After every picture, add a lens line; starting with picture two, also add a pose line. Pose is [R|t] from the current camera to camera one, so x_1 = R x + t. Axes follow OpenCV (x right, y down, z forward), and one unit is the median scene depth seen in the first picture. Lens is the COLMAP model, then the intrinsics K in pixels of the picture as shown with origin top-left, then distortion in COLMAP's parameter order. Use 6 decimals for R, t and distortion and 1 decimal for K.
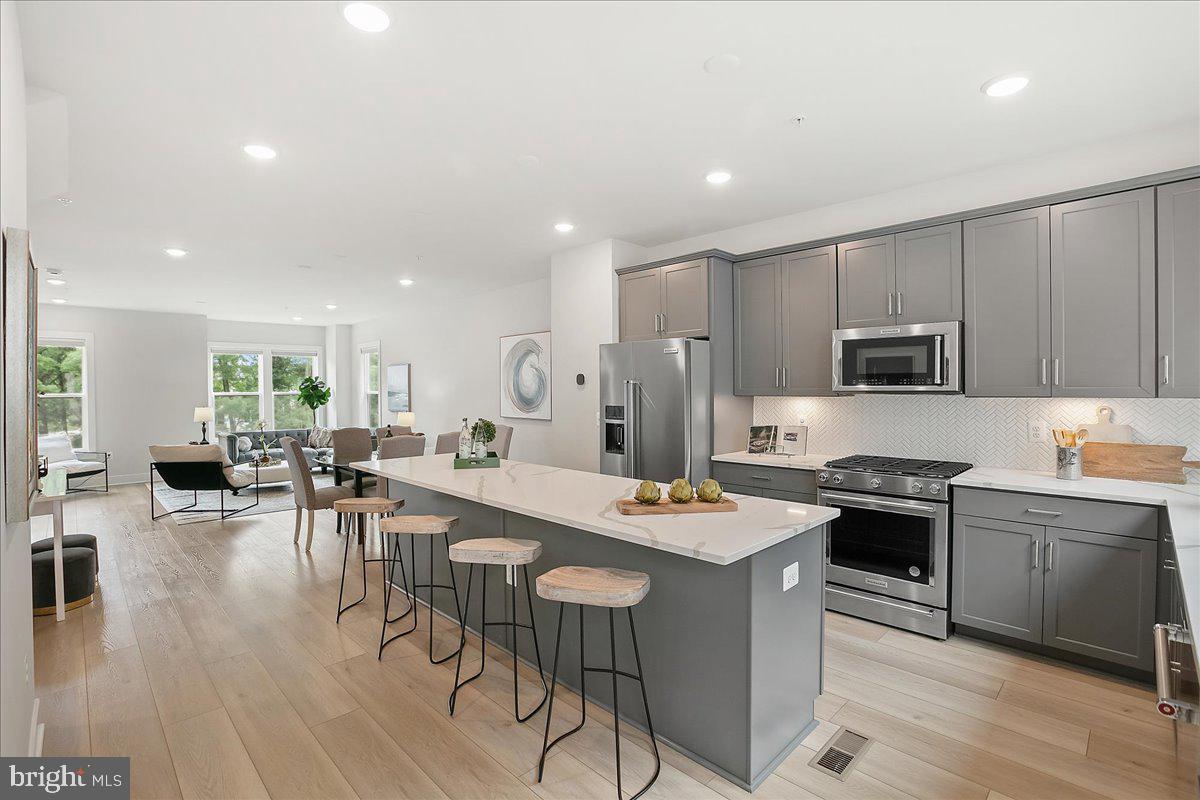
lens RADIAL K [[552.2, 0, 606.5], [0, 552.2, 398.0], [0, 0, 1]] dist [-0.017992, 0.001907]
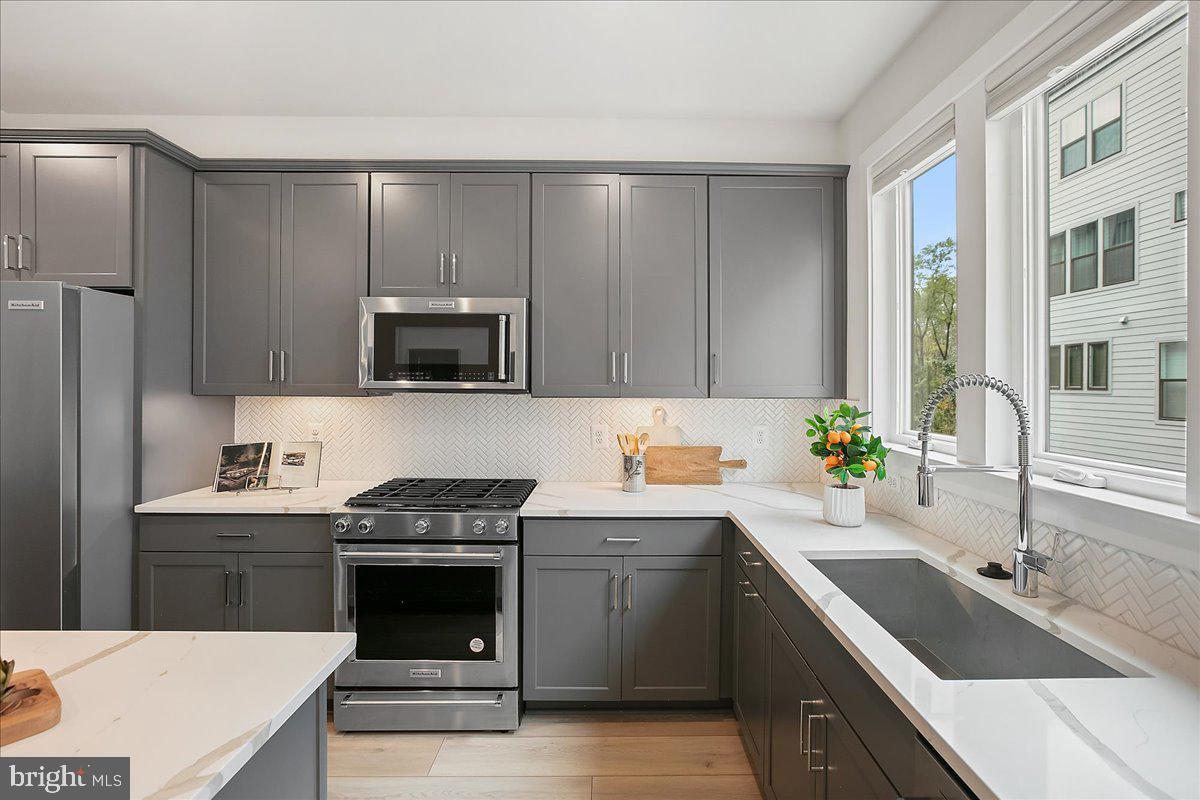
lens RADIAL K [[507.2, 0, 604.1], [0, 507.2, 391.3], [0, 0, 1]] dist [-0.018115, 0.001237]
pose [[0.689732, 0.001168, 0.724064, 0.194901], [0.000776, 0.999997, -0.002353, -0.008288], [-0.724064, 0.002185, 0.689729, 0.412045]]
